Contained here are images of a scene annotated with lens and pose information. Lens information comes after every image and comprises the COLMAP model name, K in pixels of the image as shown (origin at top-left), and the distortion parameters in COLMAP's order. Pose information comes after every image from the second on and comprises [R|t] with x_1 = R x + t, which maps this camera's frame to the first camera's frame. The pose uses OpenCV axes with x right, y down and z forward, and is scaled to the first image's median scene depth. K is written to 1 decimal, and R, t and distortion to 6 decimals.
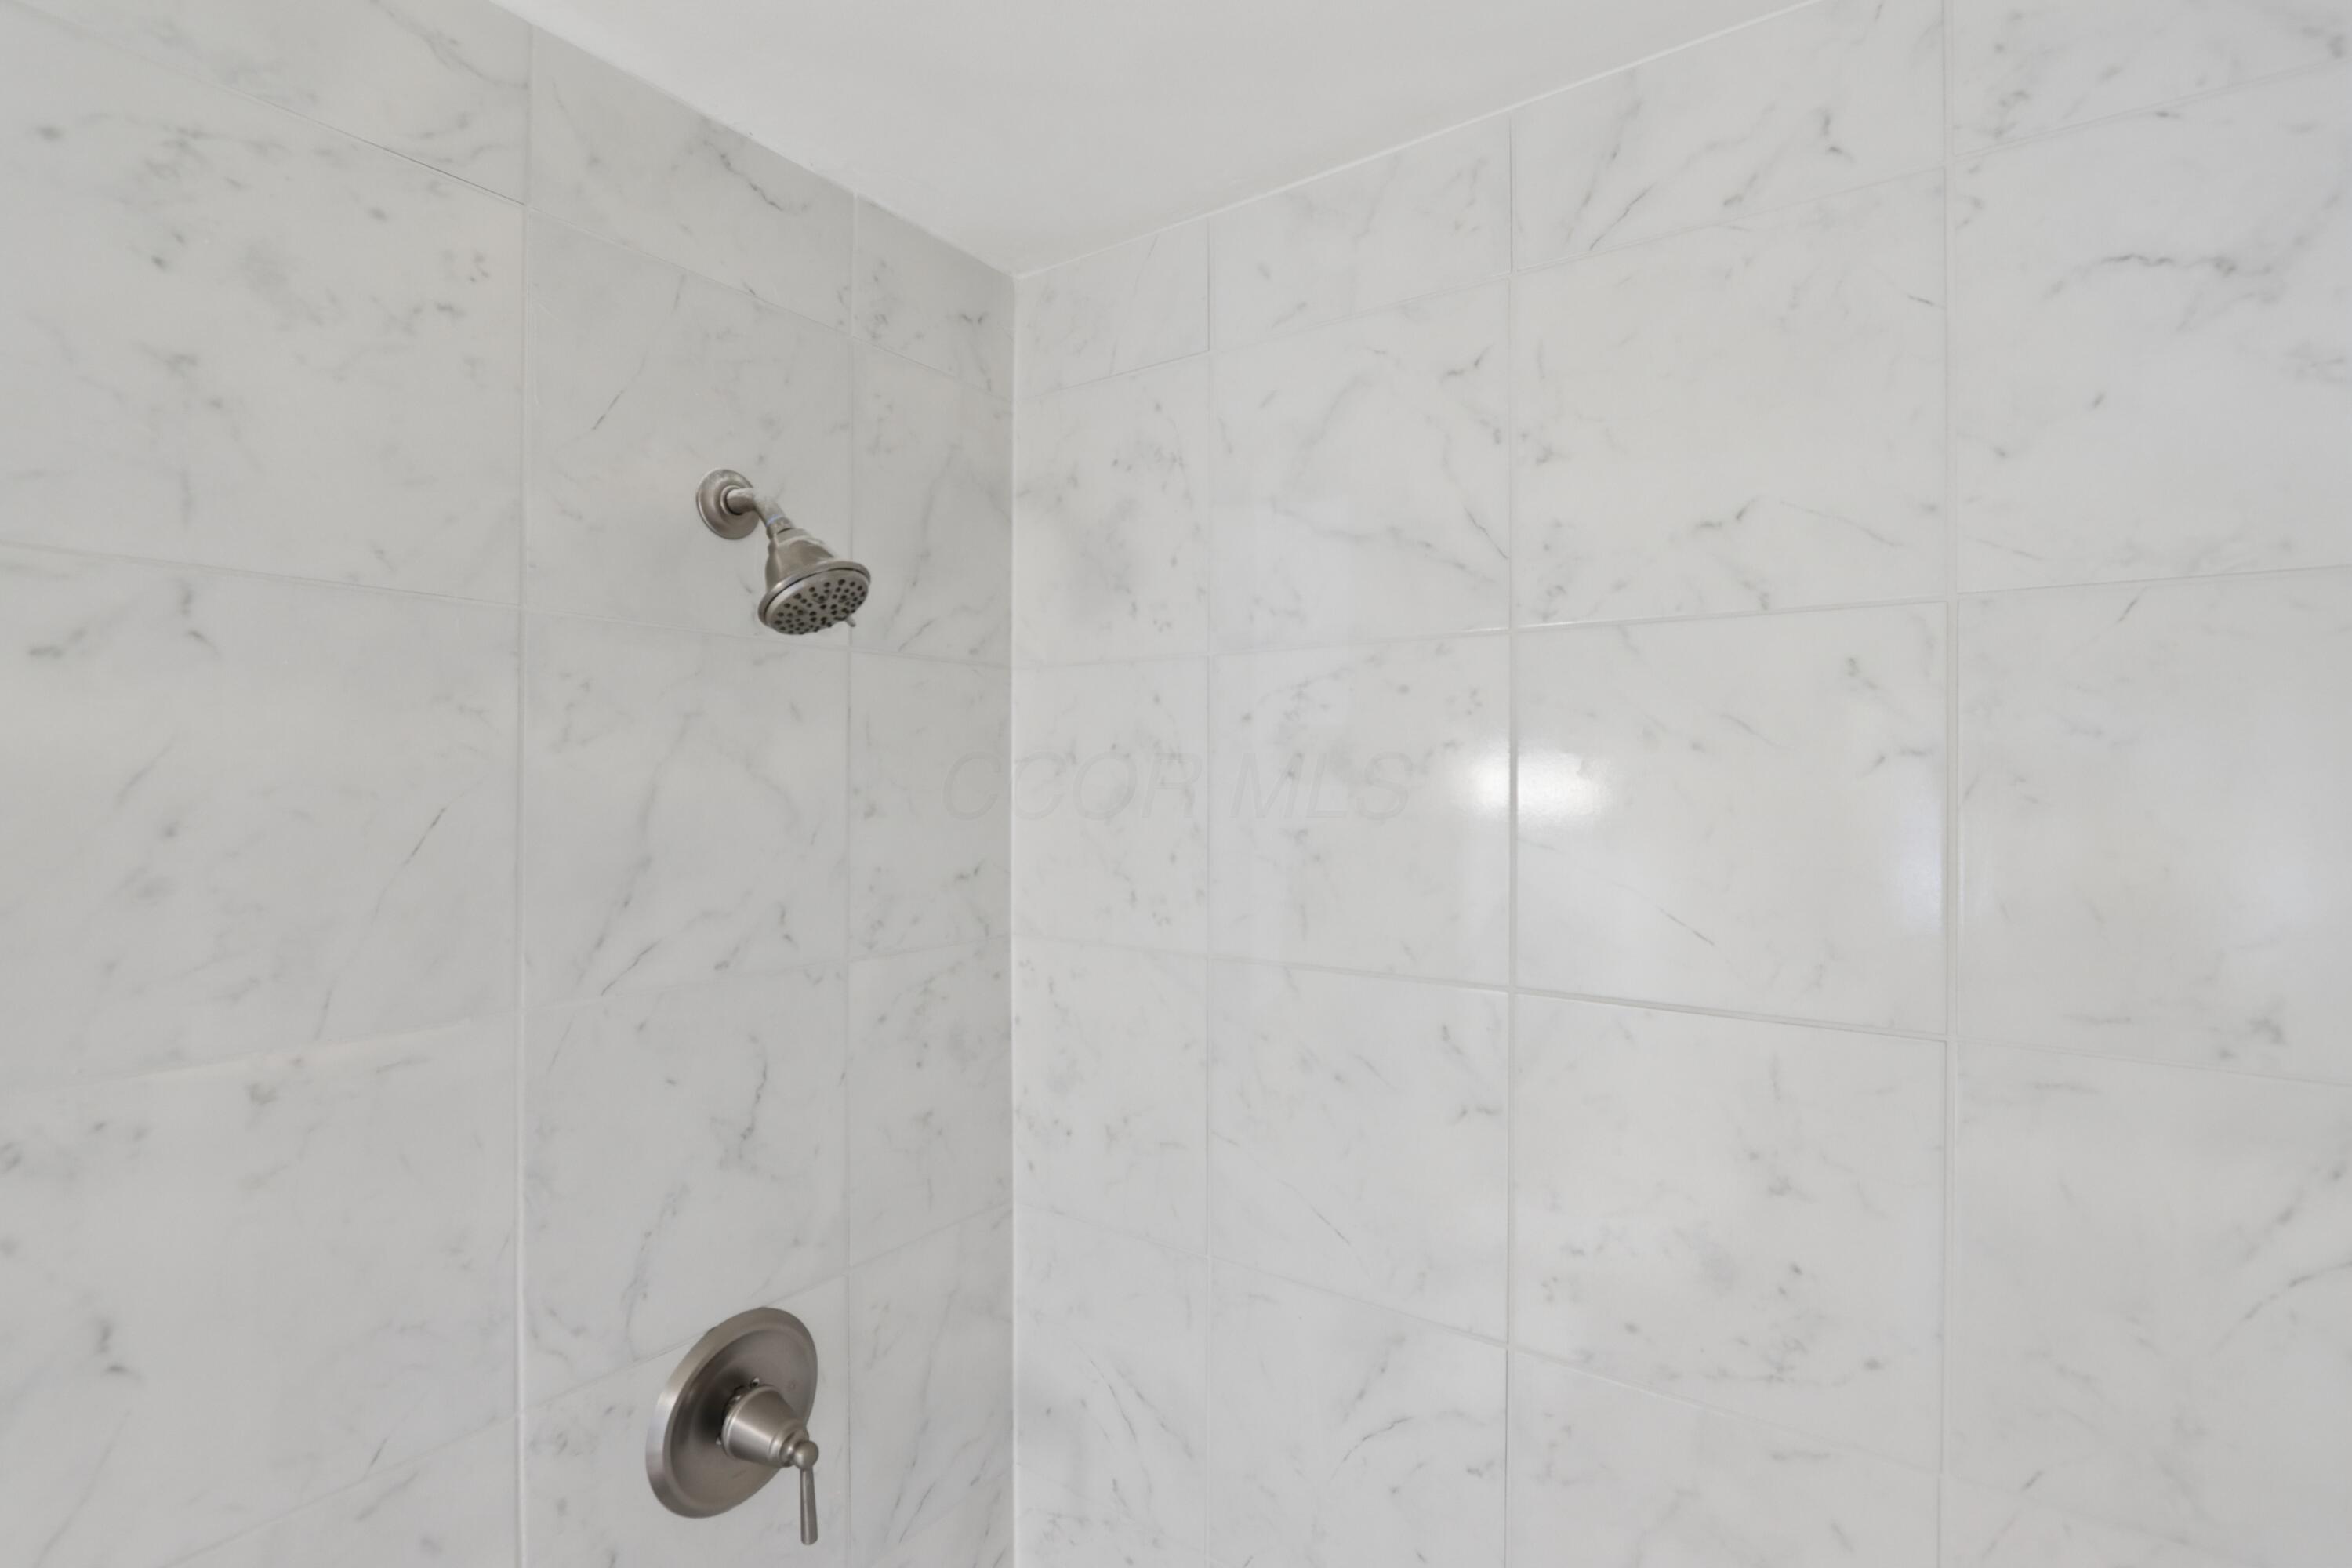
lens RADIAL K [[1105.3, 0, 1176.7], [0, 1105.3, 770.8], [0, 0, 1]] dist [-0.010872, 0.001662]
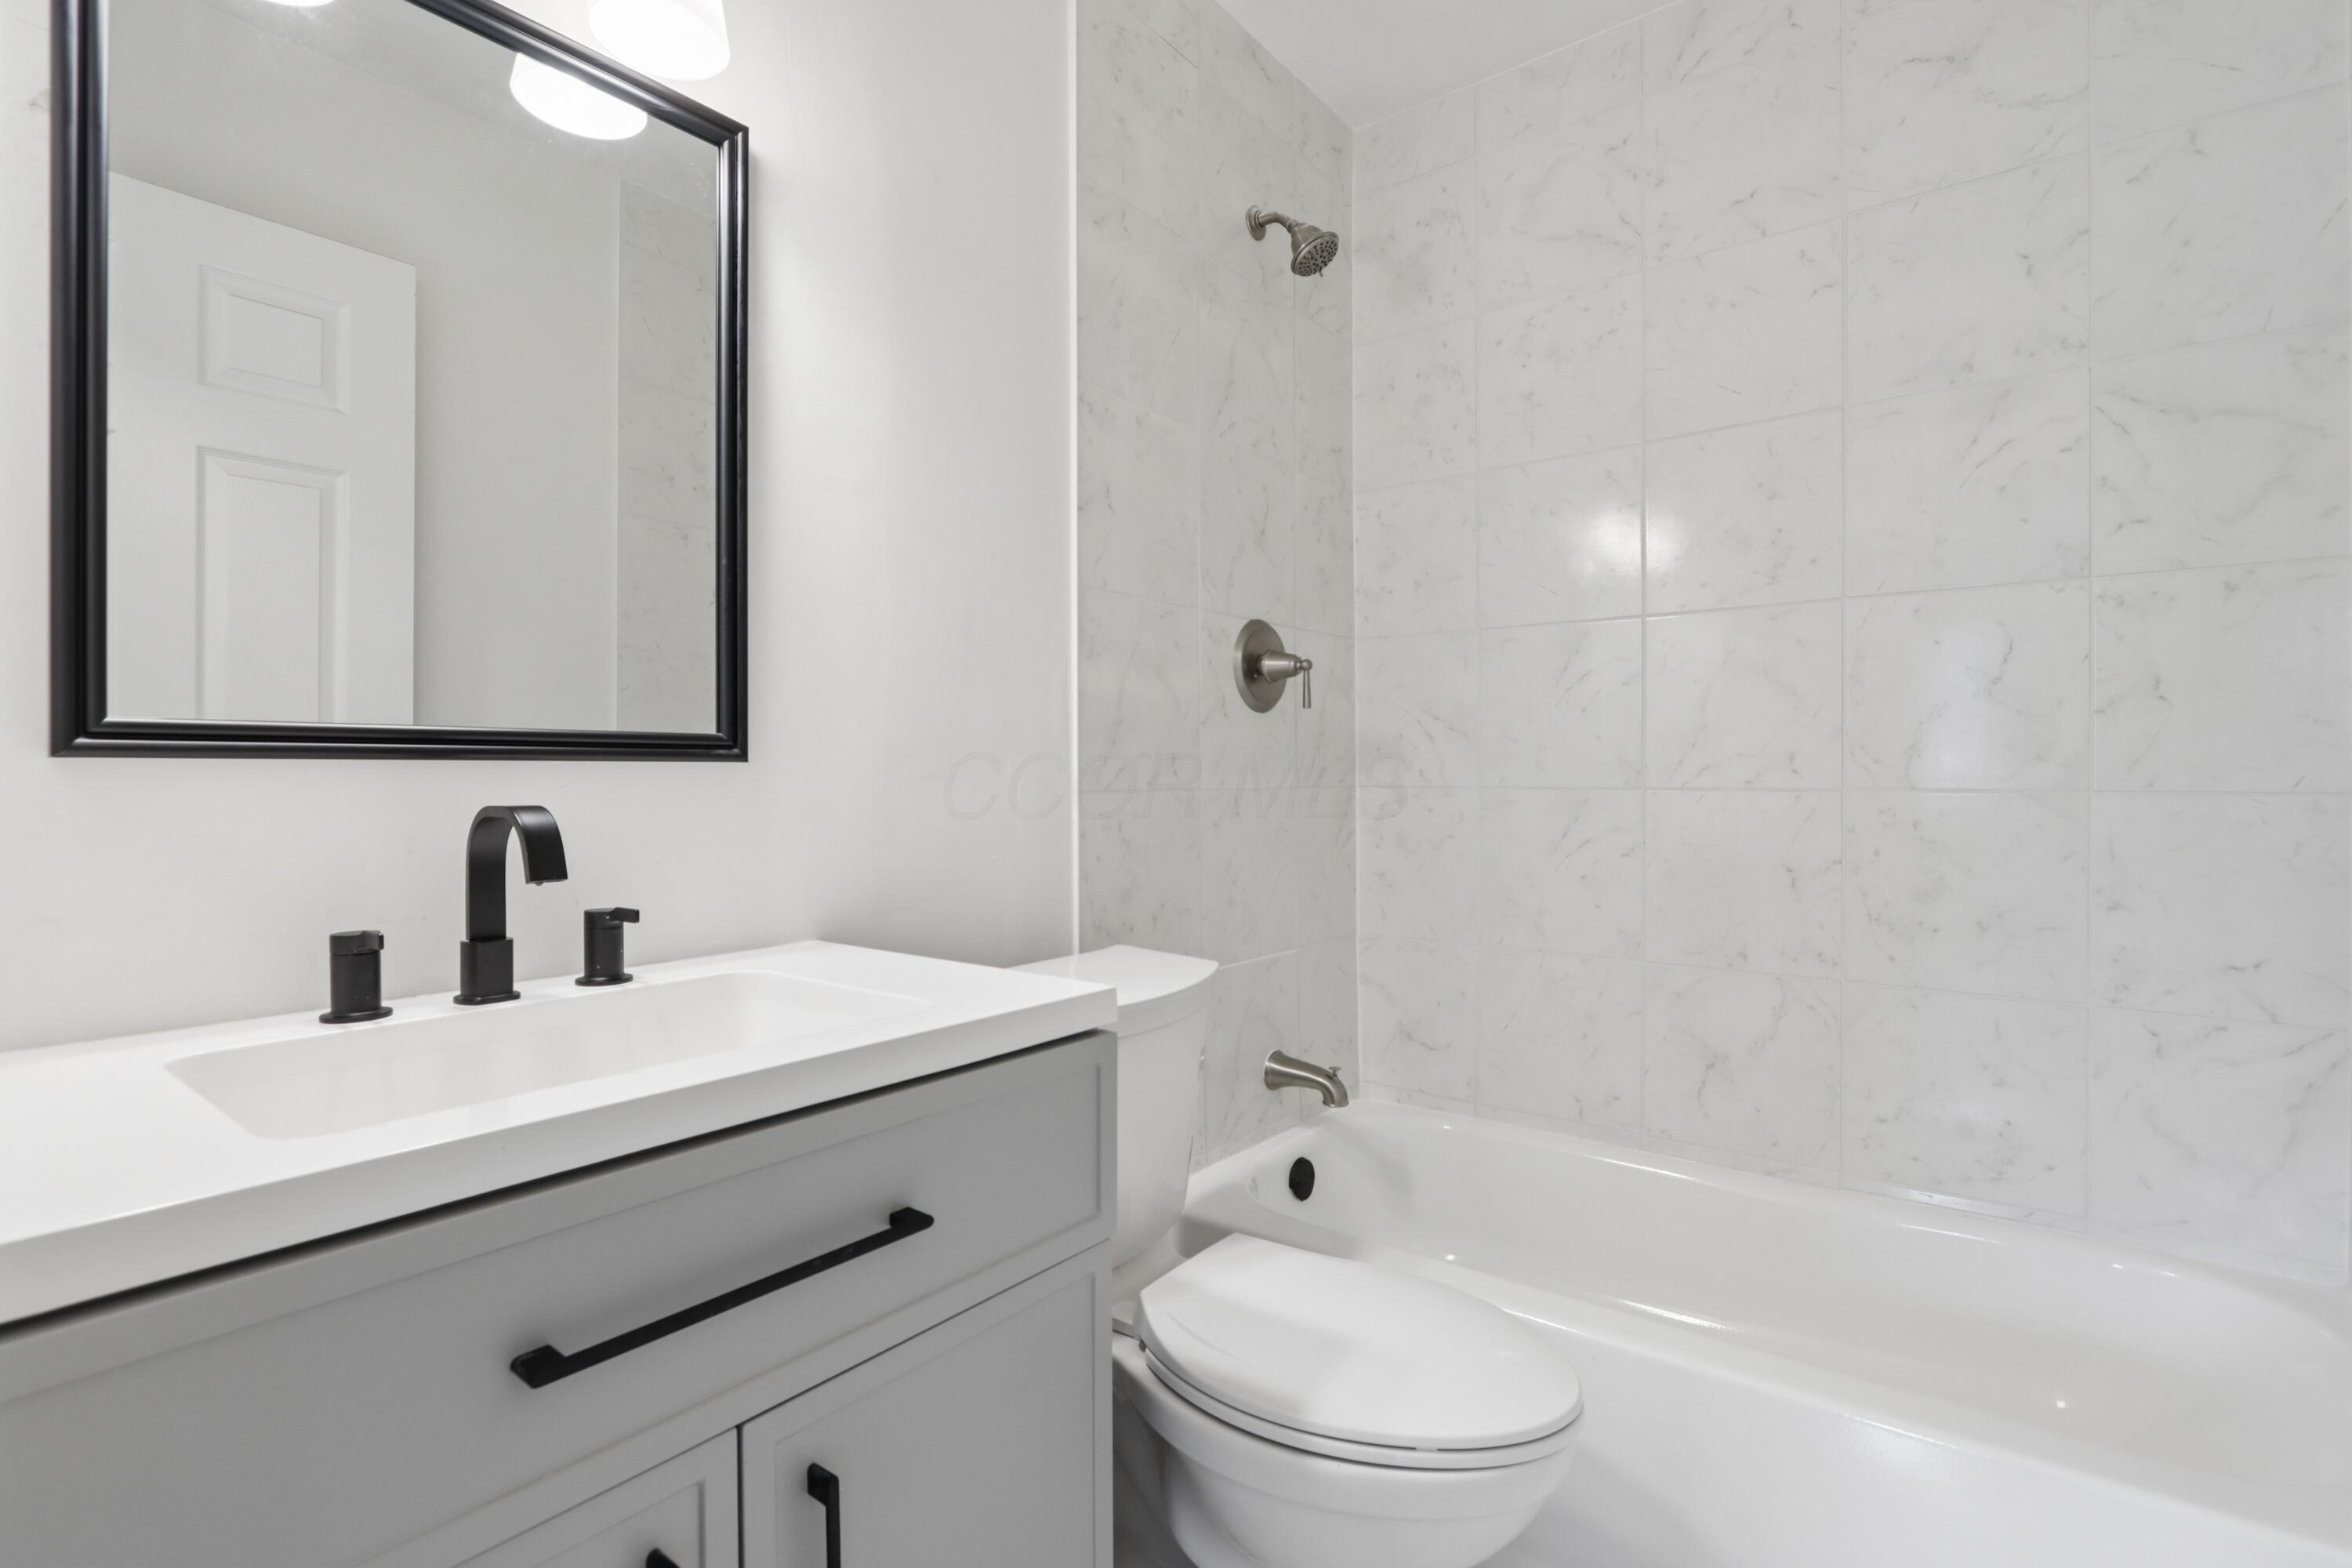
lens RADIAL K [[1105.3, 0, 1178.0], [0, 1105.3, 782.7], [0, 0, 1]] dist [-0.010872, 0.001662]
pose [[0.999139, -0.005412, -0.041128, -0.449560], [0.005703, 0.999960, 0.006962, 0.751705], [0.041089, -0.007190, 0.999130, -1.019075]]
